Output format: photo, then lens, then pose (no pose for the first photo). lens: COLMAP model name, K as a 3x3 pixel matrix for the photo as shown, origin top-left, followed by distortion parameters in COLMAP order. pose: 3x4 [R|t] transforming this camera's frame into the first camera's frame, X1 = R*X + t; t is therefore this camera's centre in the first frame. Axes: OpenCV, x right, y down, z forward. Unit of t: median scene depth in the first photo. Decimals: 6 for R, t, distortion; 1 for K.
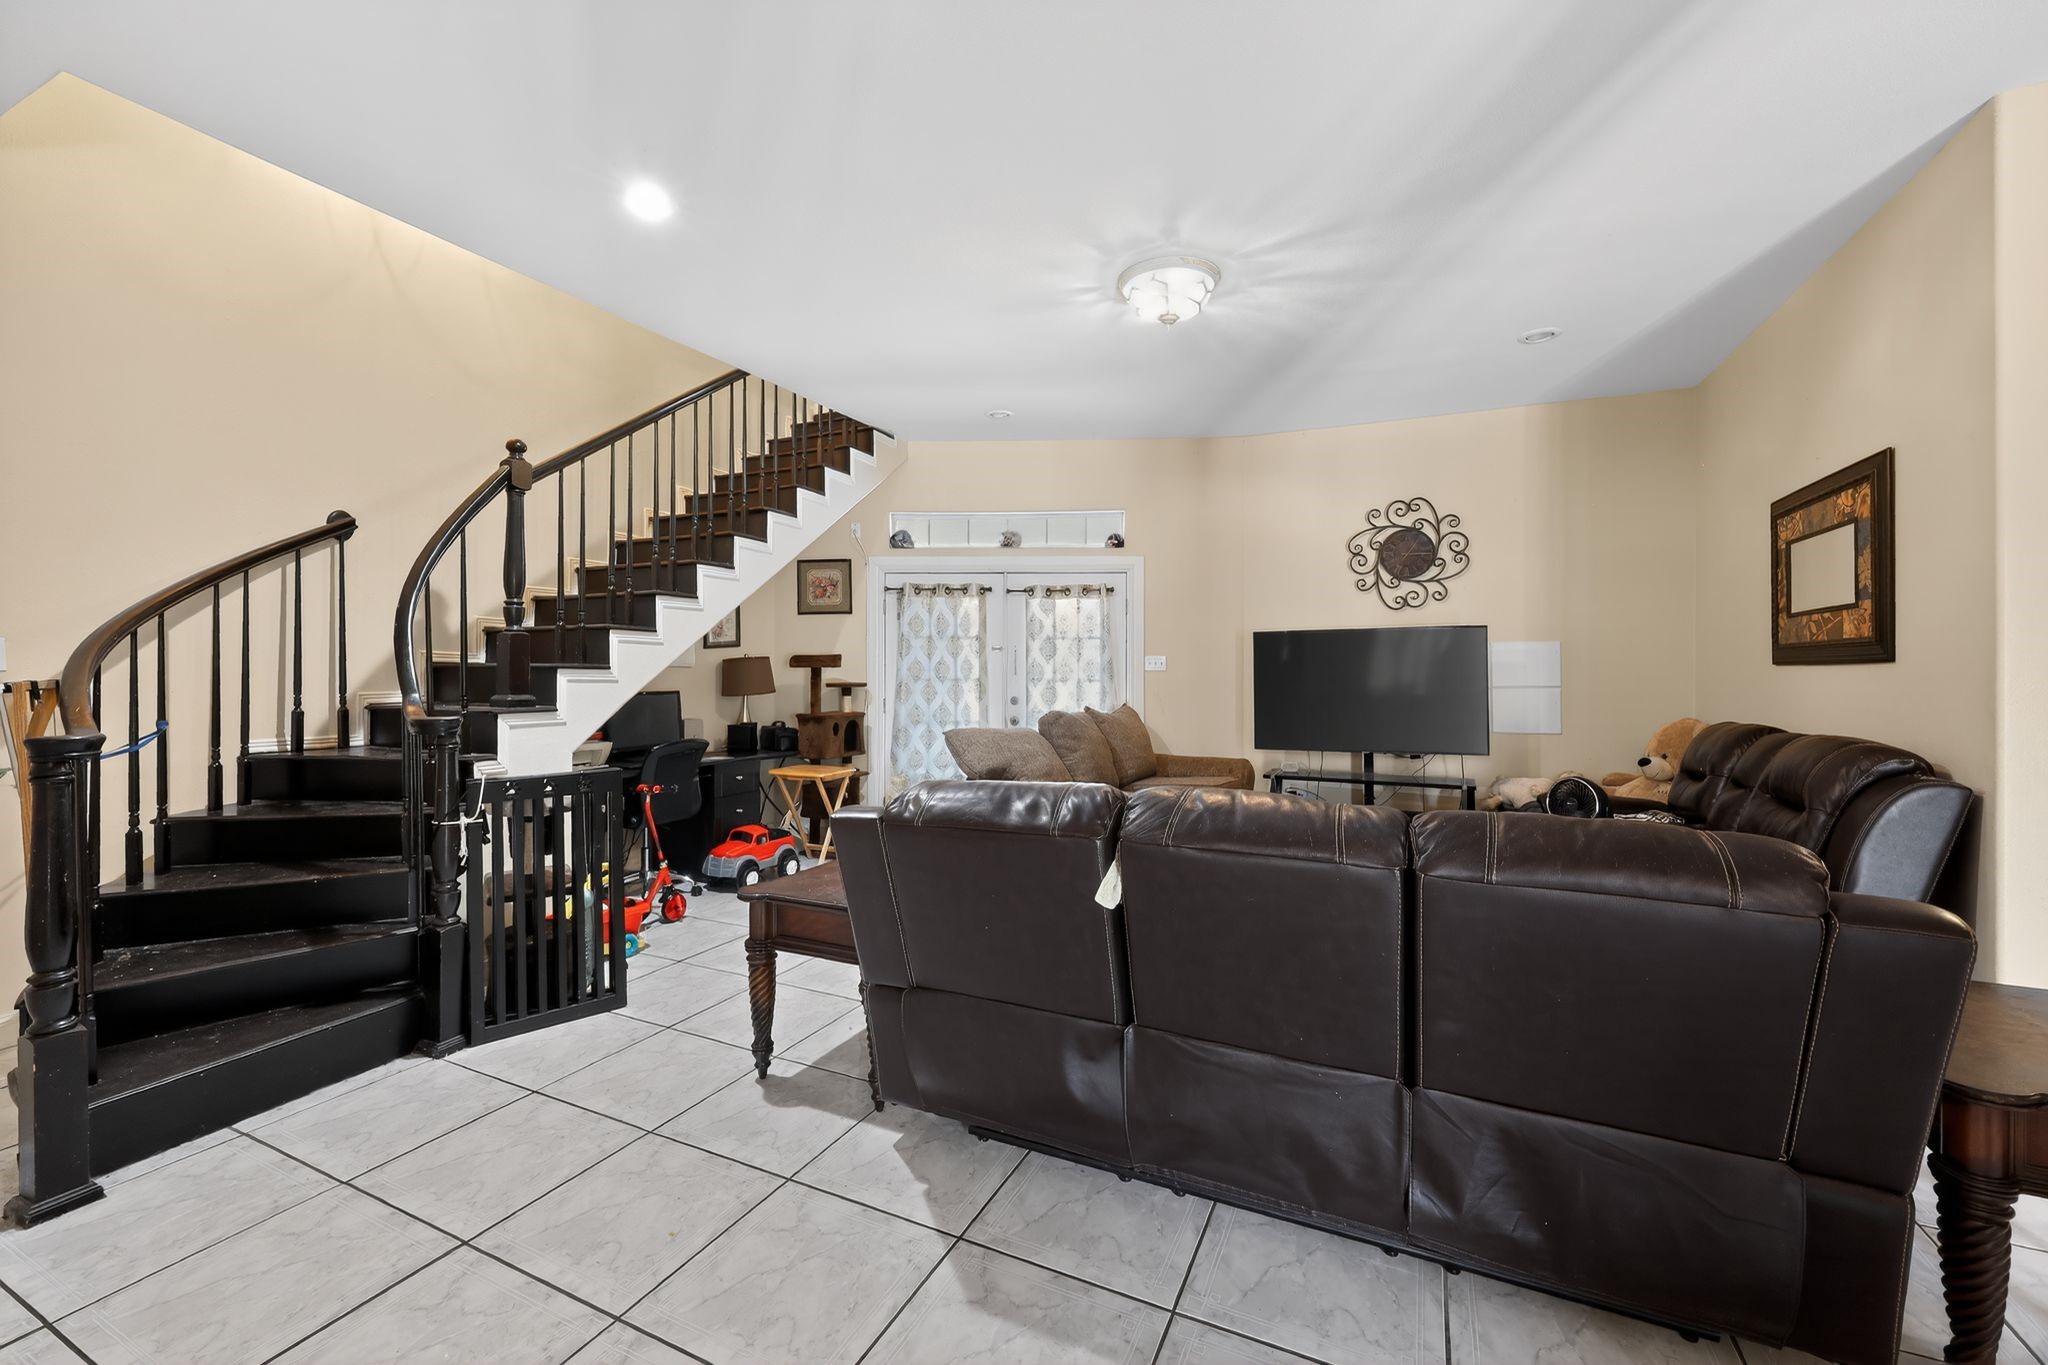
lens RADIAL K [[838.5, 0, 1019.4], [0, 838.5, 662.1], [0, 0, 1]] dist [0.001833, -0.000415]
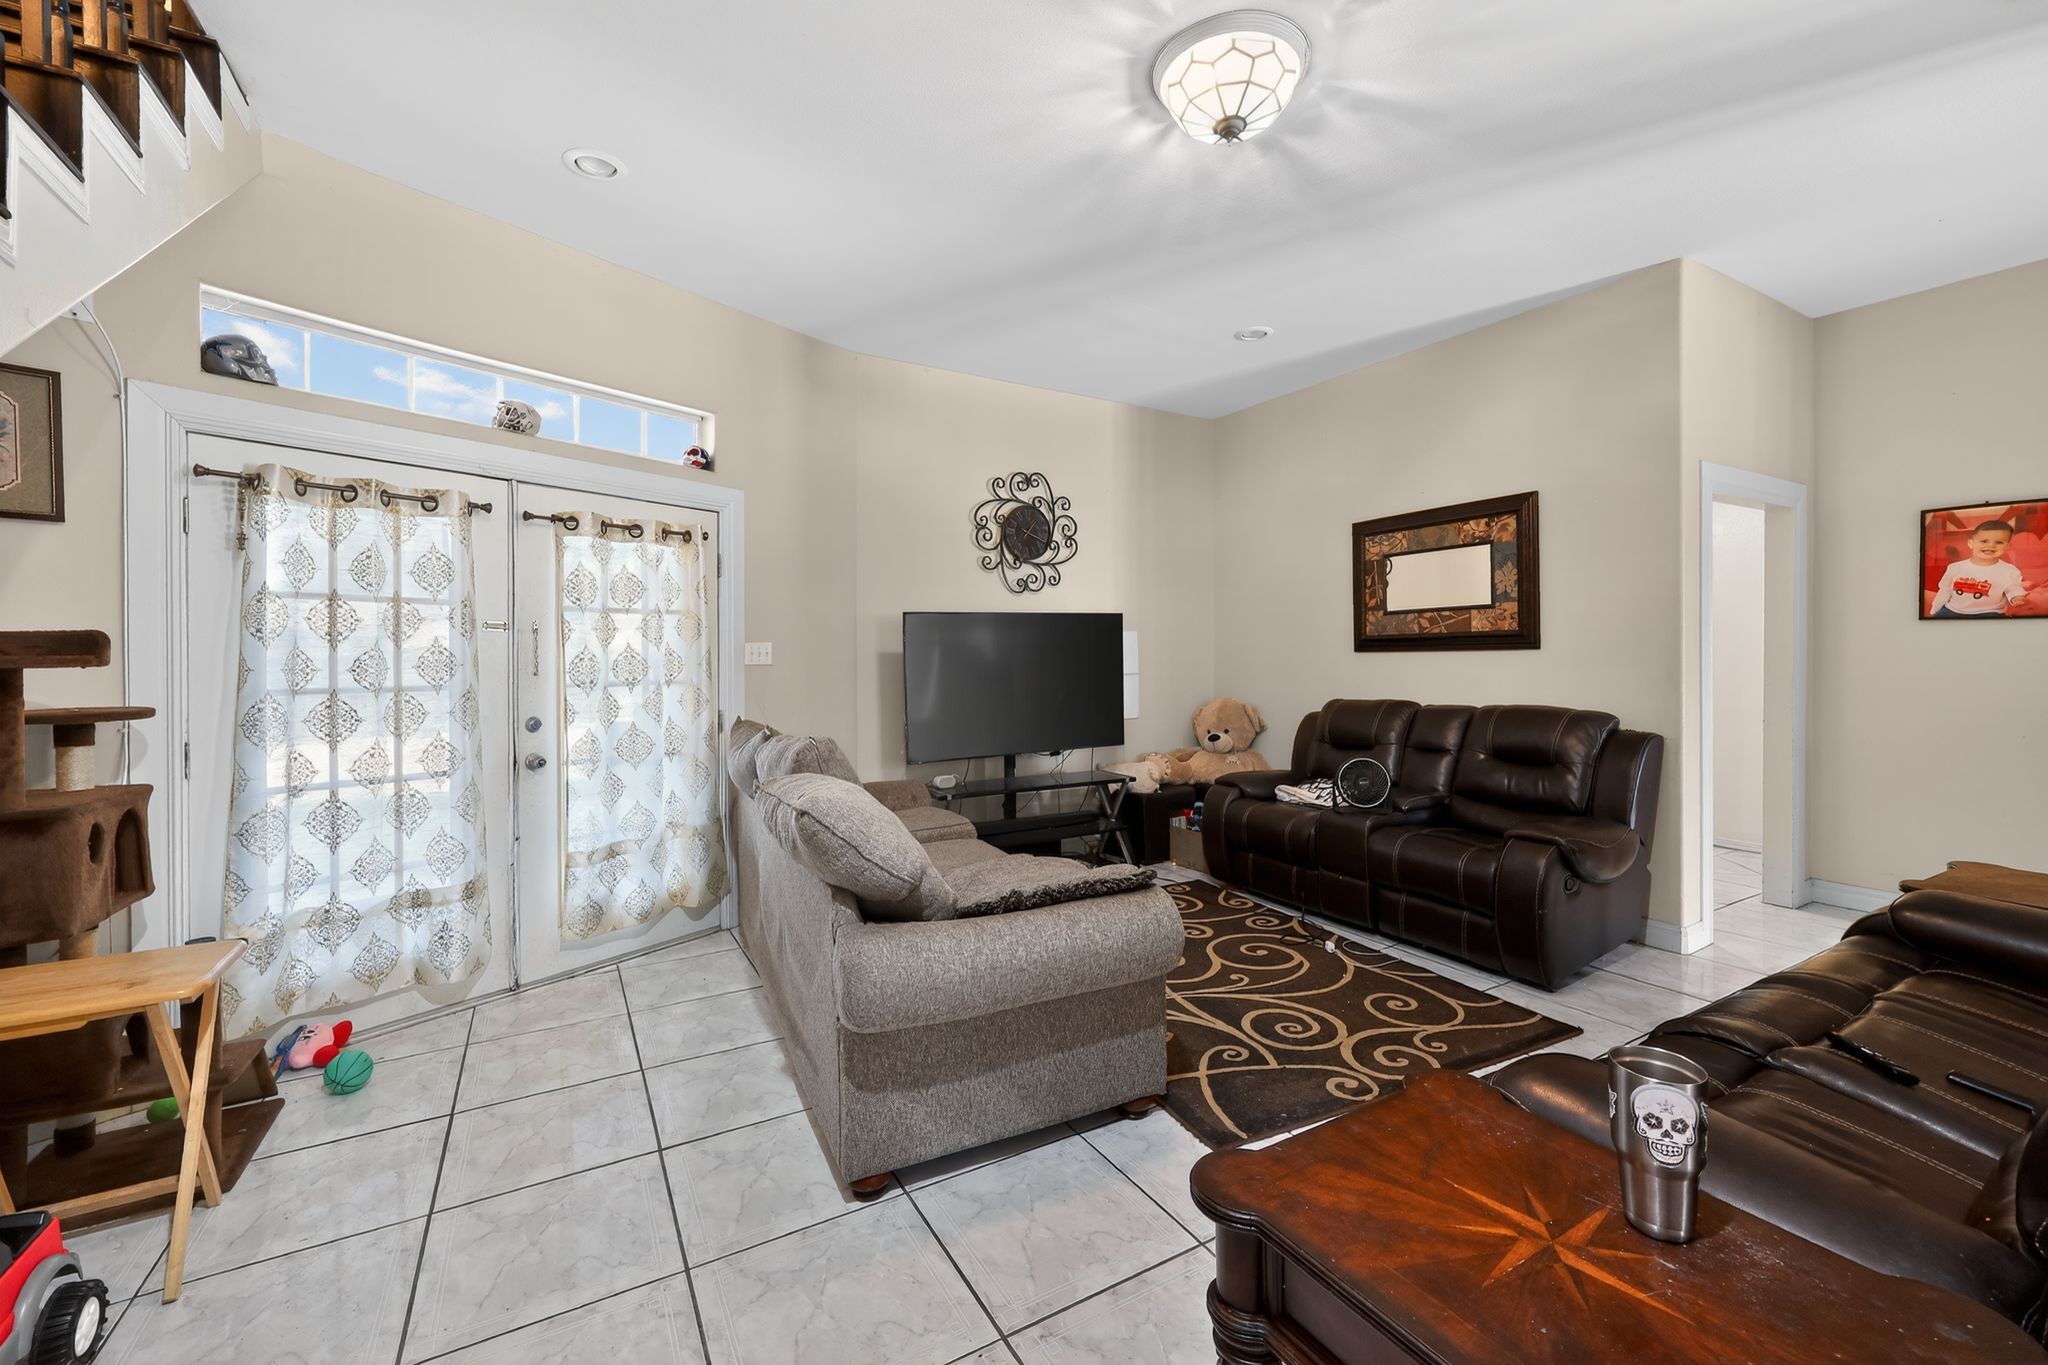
lens RADIAL K [[838.5, 0, 1022.8], [0, 838.5, 659.5], [0, 0, 1]] dist [0.001833, -0.000415]
pose [[0.562570, -0.008656, 0.826704, -0.295923], [0.004102, 0.999962, 0.007679, 0.001886], [-0.826739, -0.000929, 0.562584, 0.488667]]
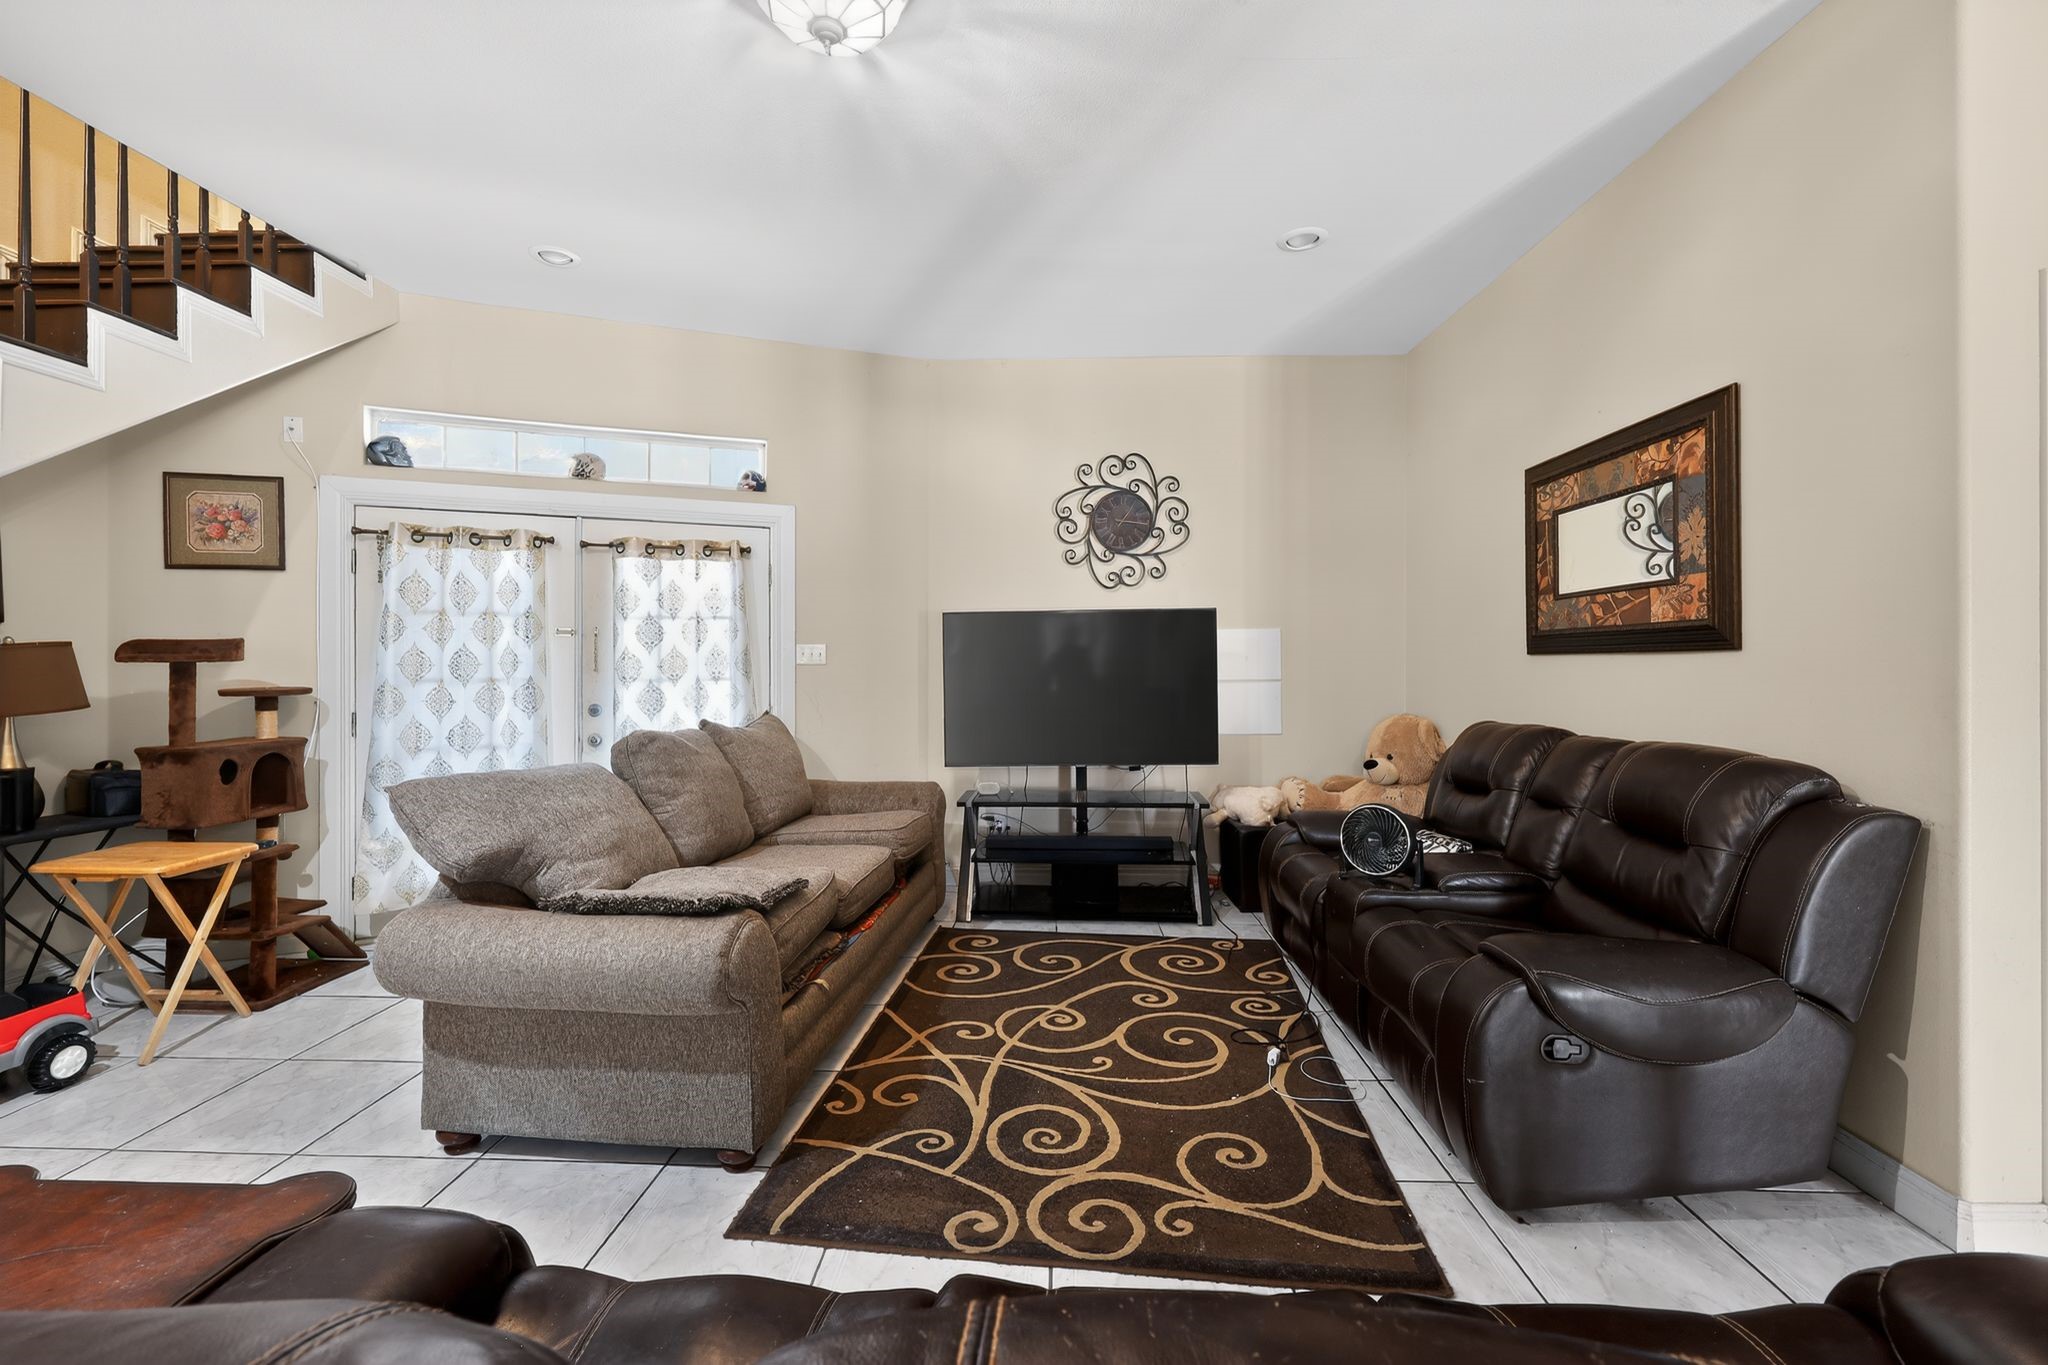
lens RADIAL K [[838.5, 0, 1025.0], [0, 838.5, 656.2], [0, 0, 1]] dist [0.001833, -0.000415]
pose [[0.919151, -0.001266, 0.393903, 0.050243], [0.000515, 0.999998, 0.002011, 0.001923], [-0.393904, -0.001646, 0.919150, 0.279885]]
